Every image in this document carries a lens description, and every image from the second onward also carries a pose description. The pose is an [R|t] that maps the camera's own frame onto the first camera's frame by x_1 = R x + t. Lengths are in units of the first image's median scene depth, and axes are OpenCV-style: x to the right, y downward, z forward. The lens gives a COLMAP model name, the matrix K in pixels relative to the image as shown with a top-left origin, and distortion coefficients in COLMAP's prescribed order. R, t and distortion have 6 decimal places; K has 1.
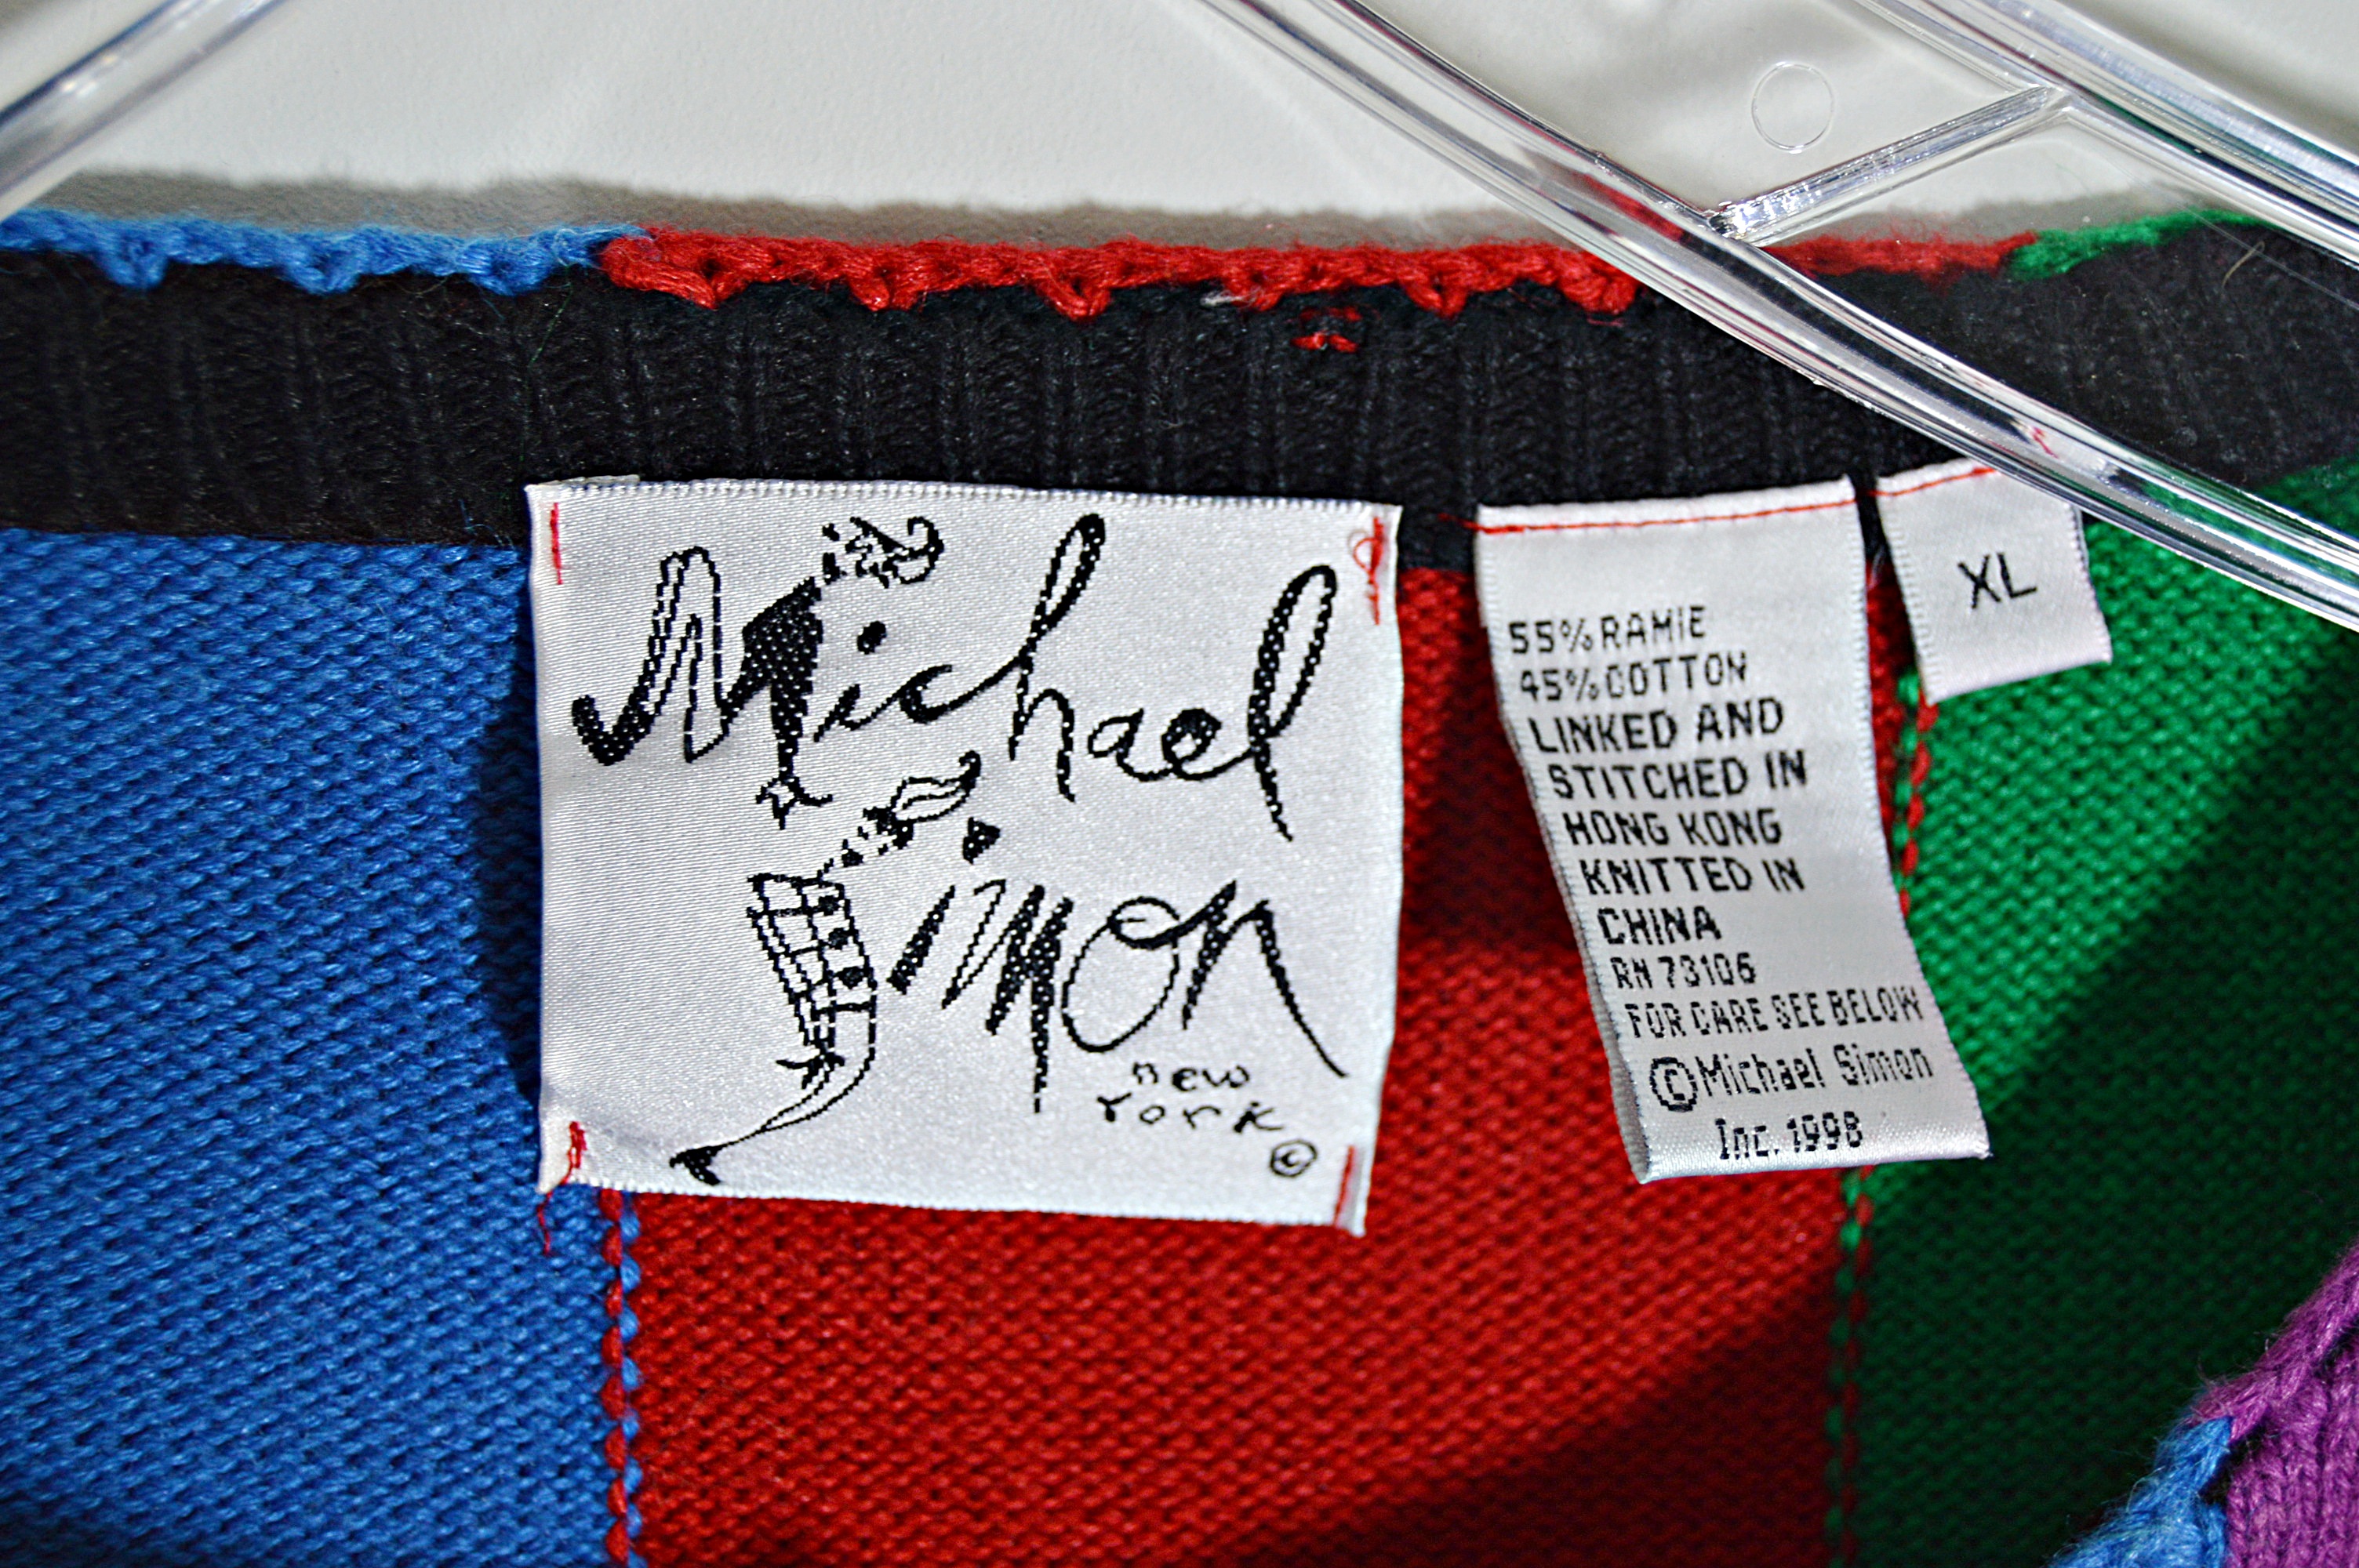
lens RADIAL K [[4614.6, 0, 1178.6], [0, 4614.6, 799.1], [0, 0, 1]] dist [-0.009112, 0.000000]
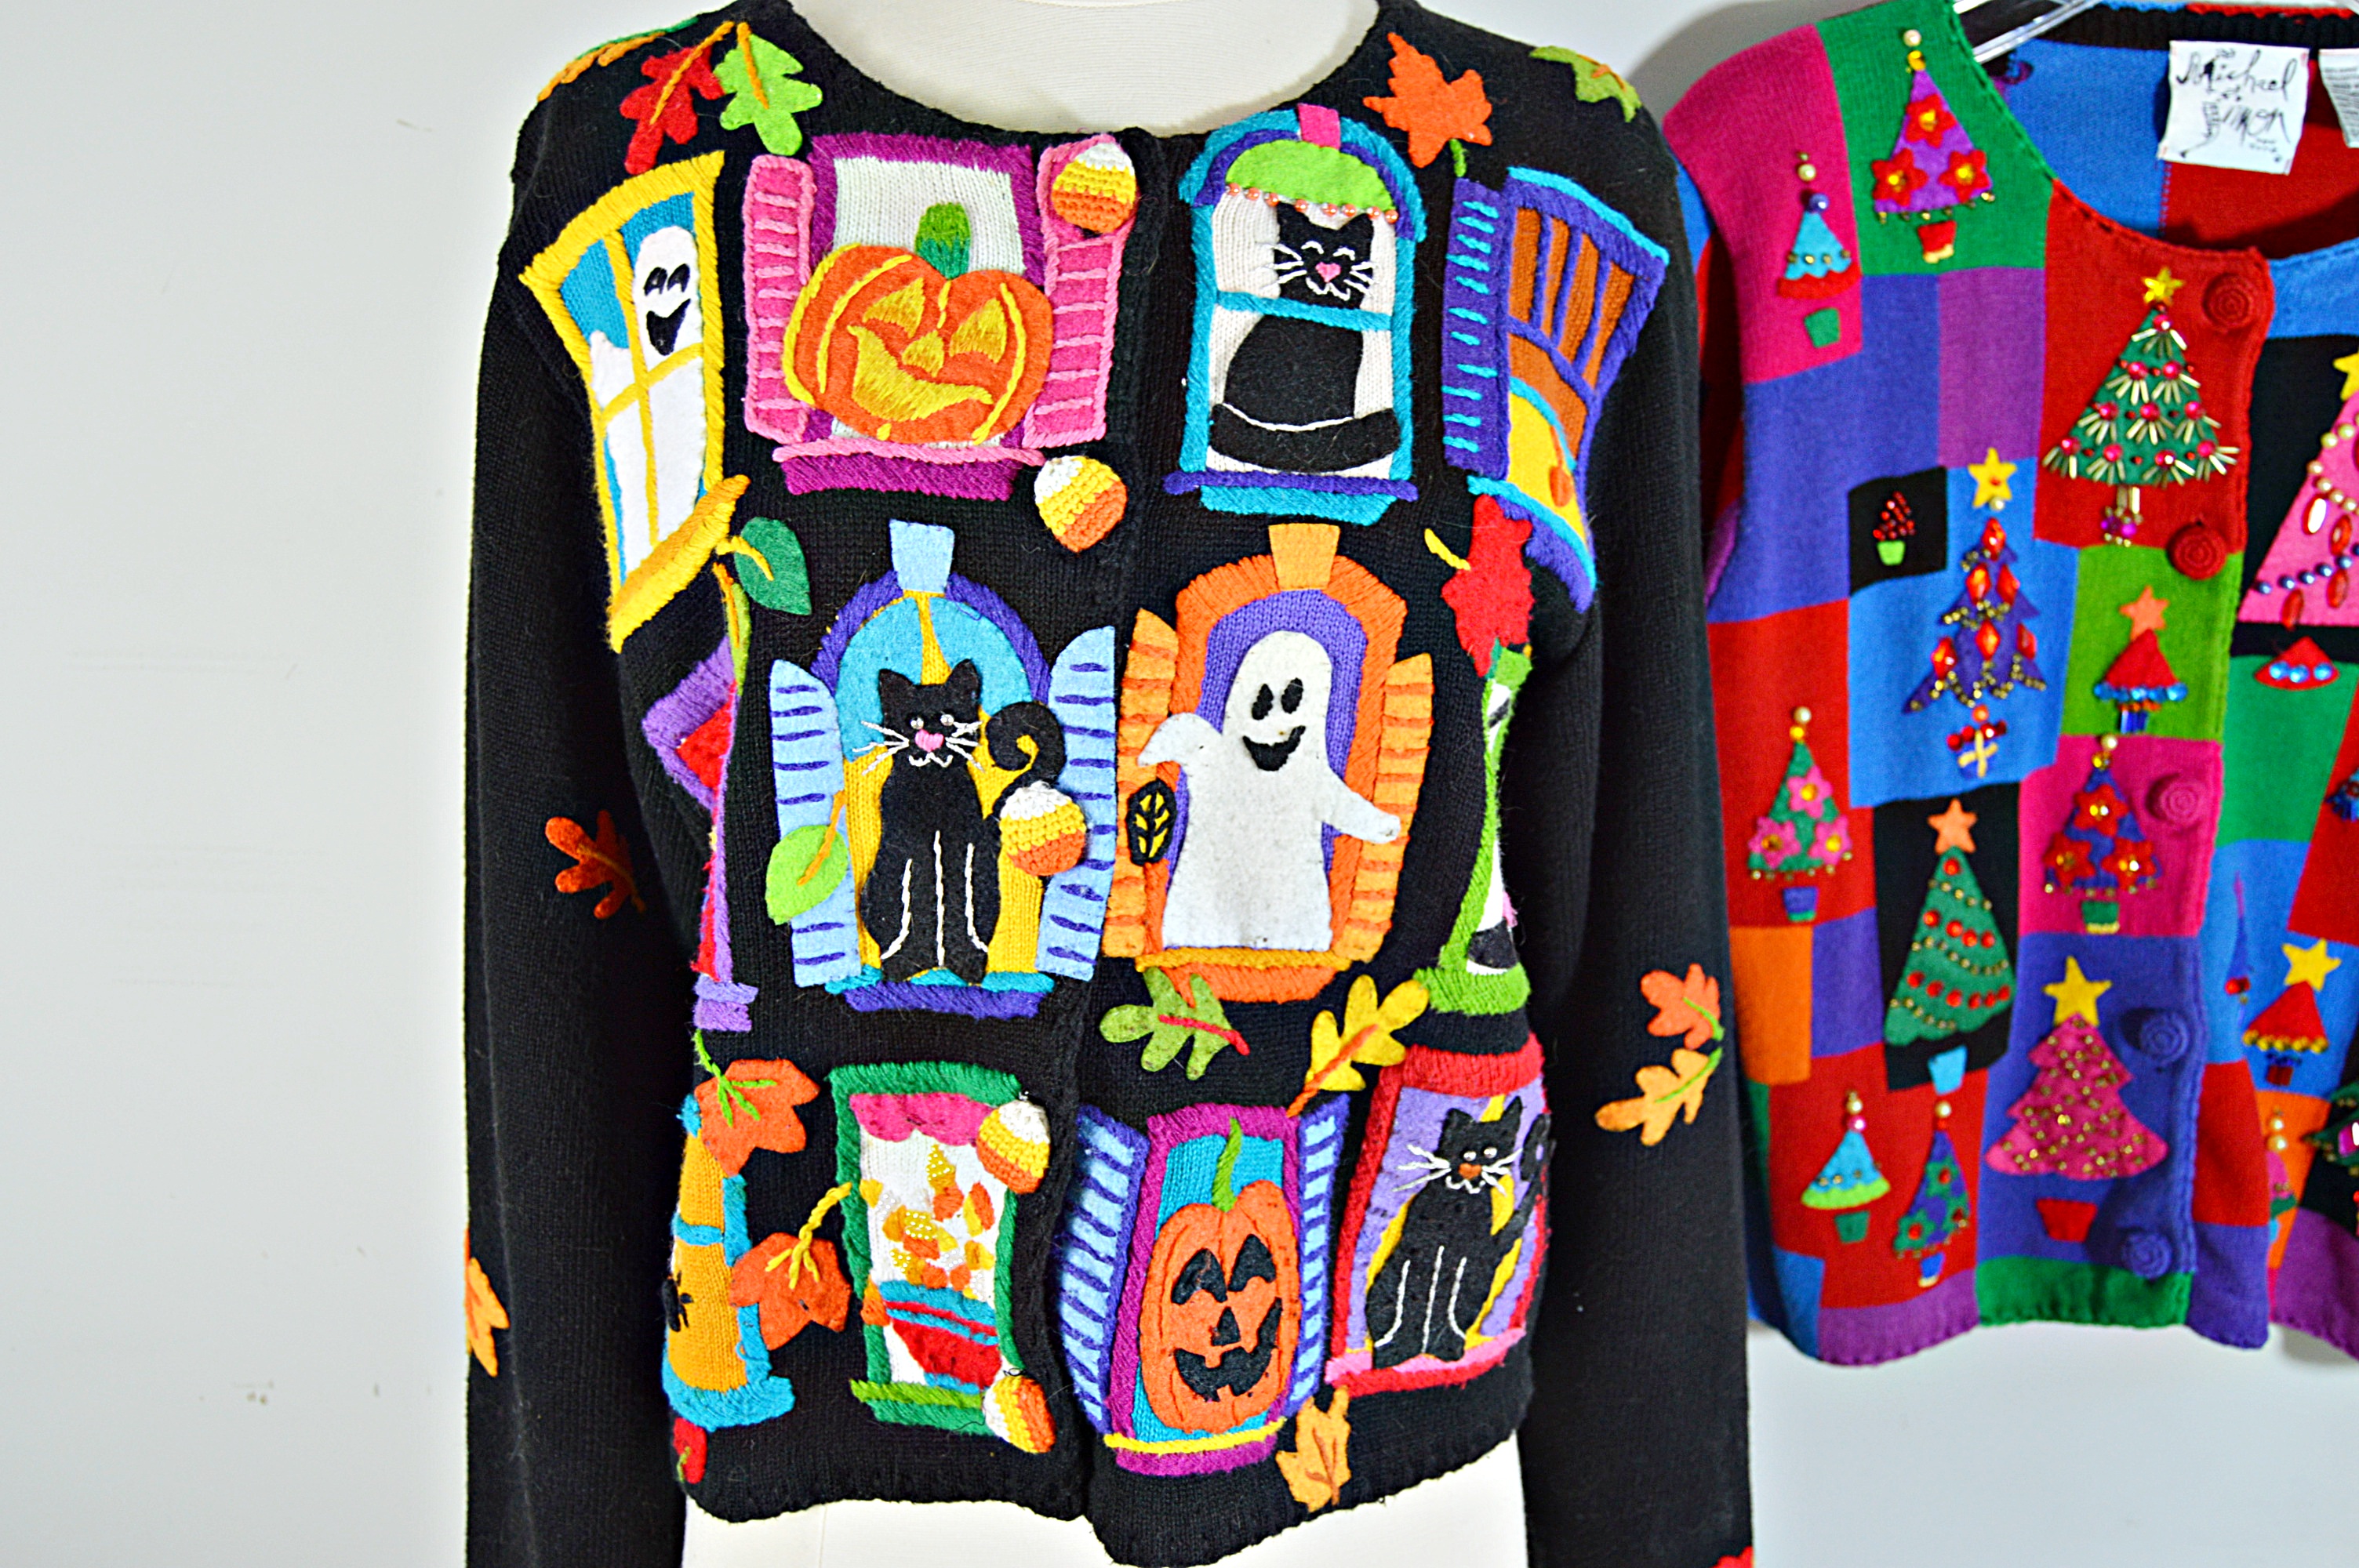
lens RADIAL K [[2334.6, 0, 1176.3], [0, 2334.6, 771.0], [0, 0, 1]] dist [-0.014789, 0.000000]
pose [[0.981556, 0.051971, -0.183975, -0.844661], [-0.043244, 0.997755, 0.051141, 0.835518], [0.186220, -0.042242, 0.981600, -2.480483]]
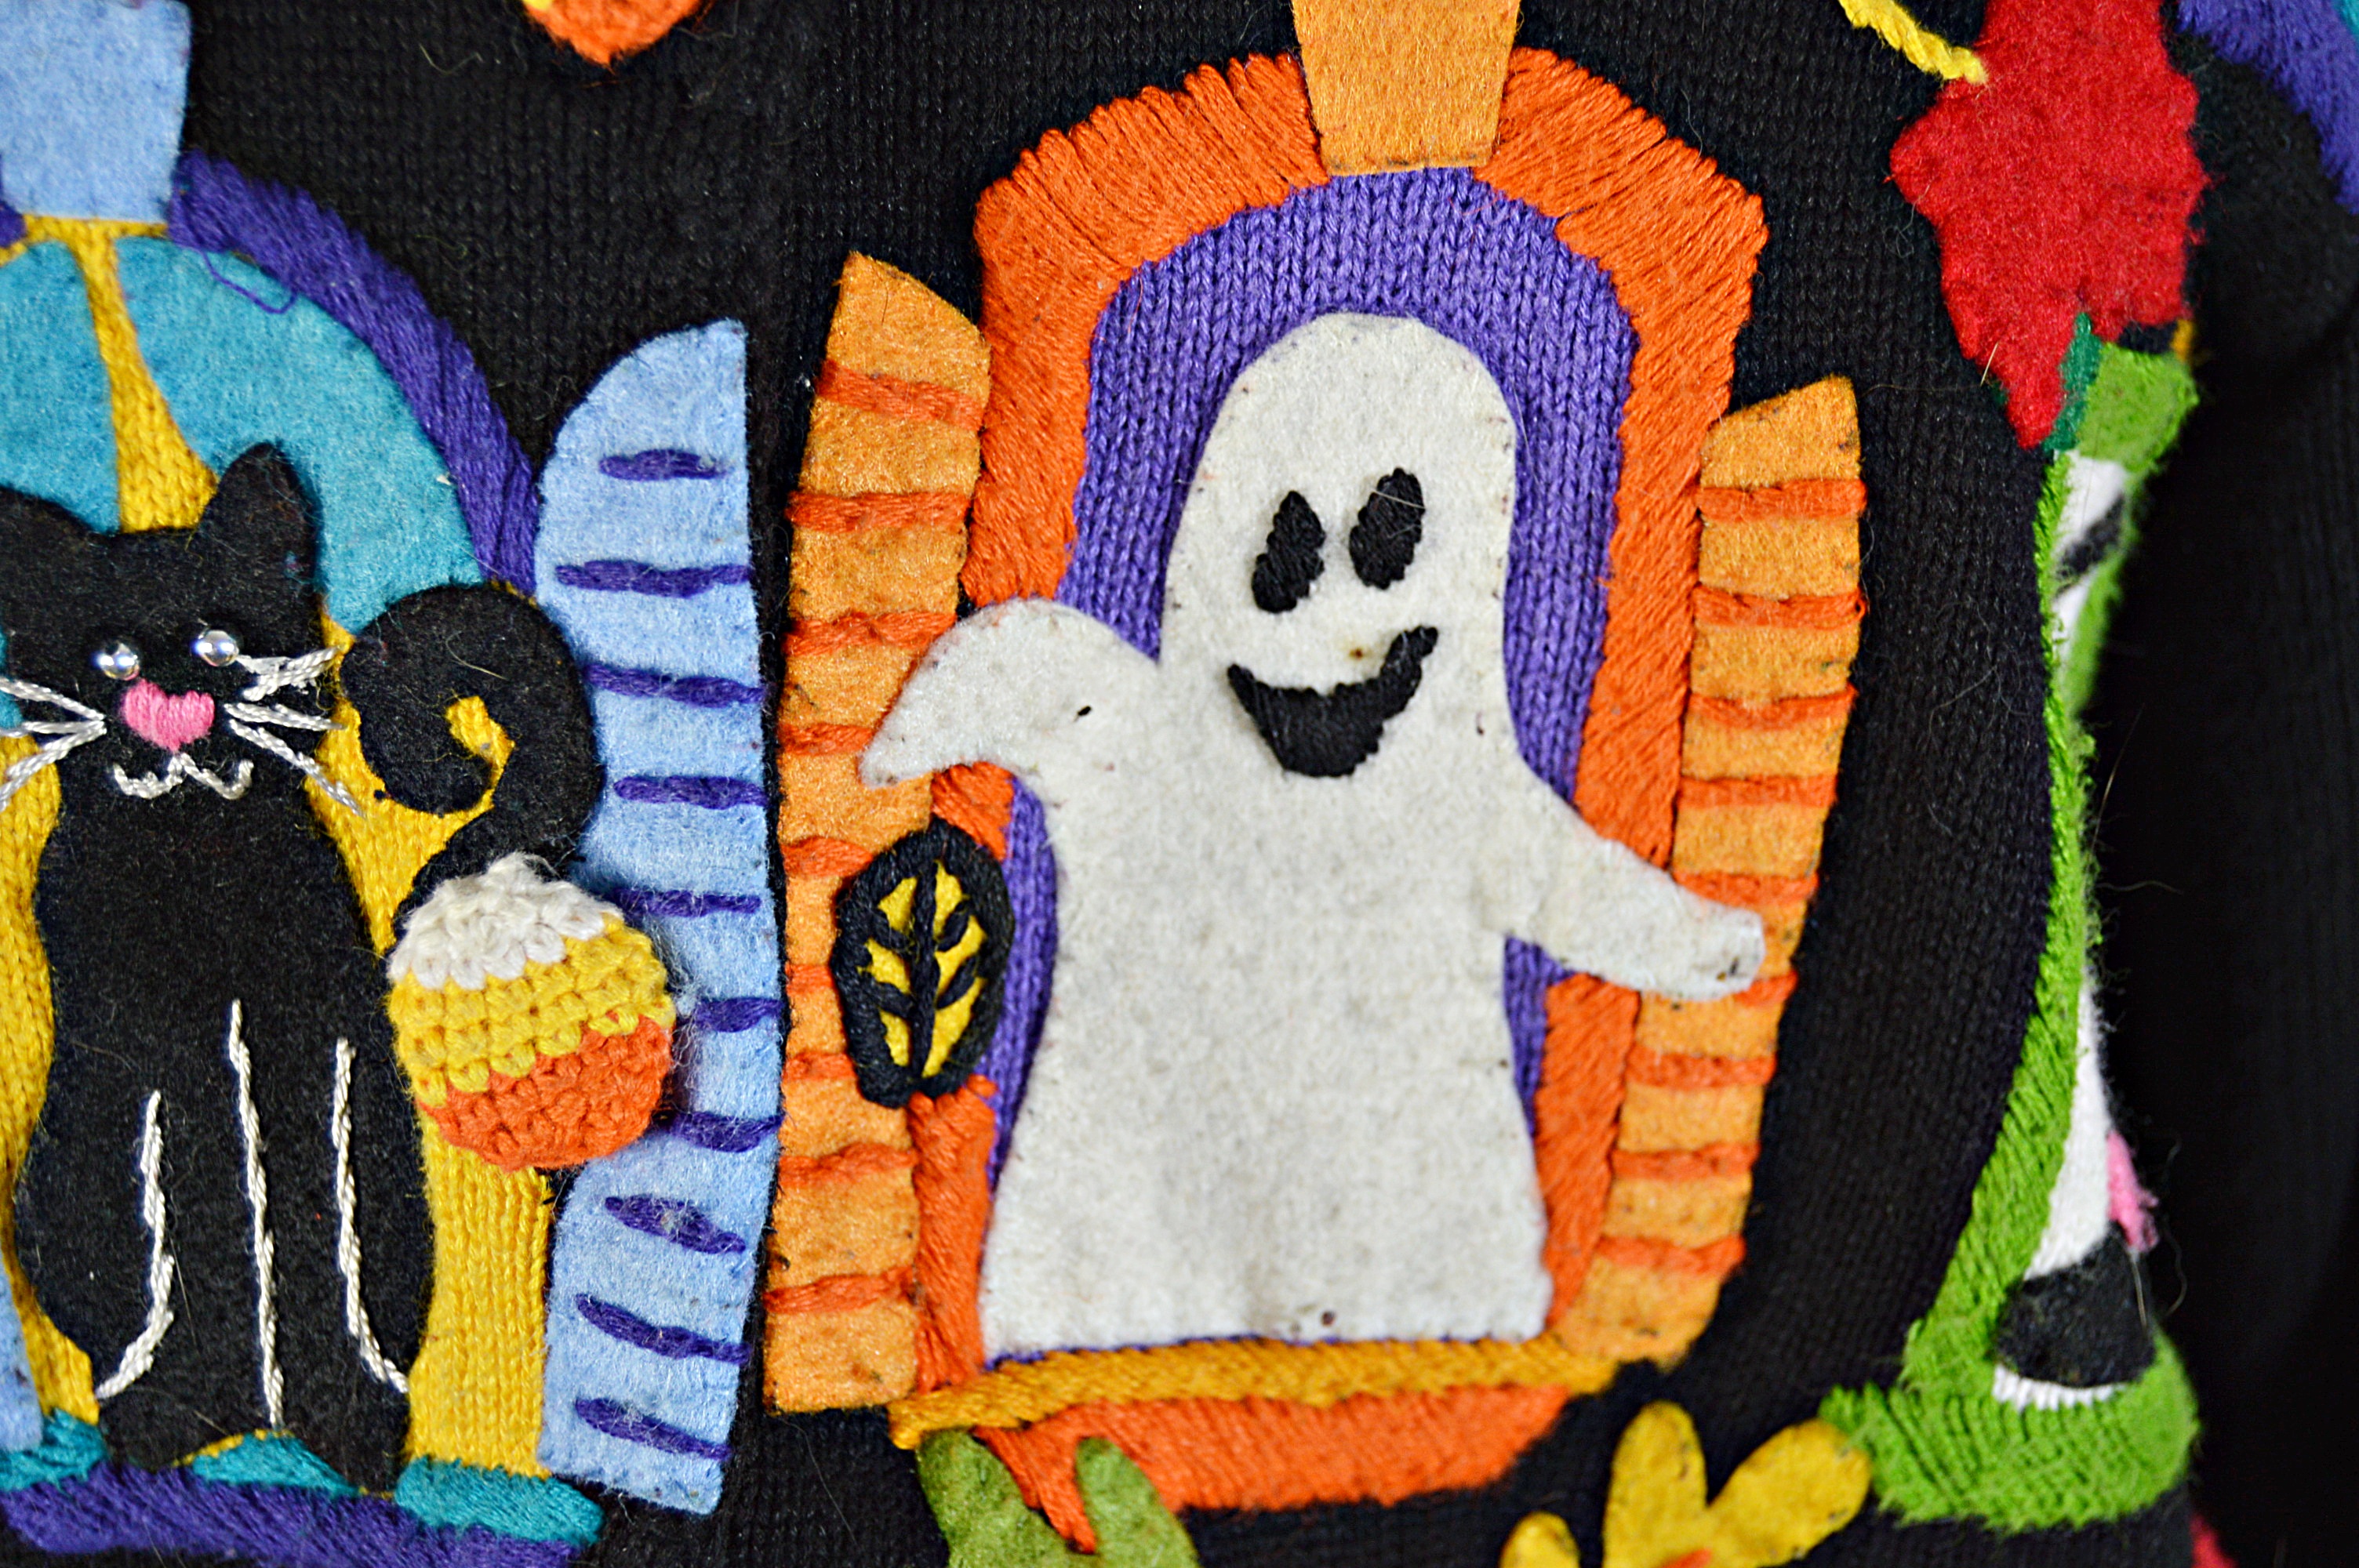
lens RADIAL K [[4321.3, 0, 1171.0], [0, 4321.3, 780.0], [0, 0, 1]] dist [-0.015094, 0.000000]
pose [[0.967462, 0.046017, -0.248795, -0.904035], [-0.014548, 0.991812, 0.126876, 0.786442], [0.252596, -0.119129, 0.960210, -1.414285]]
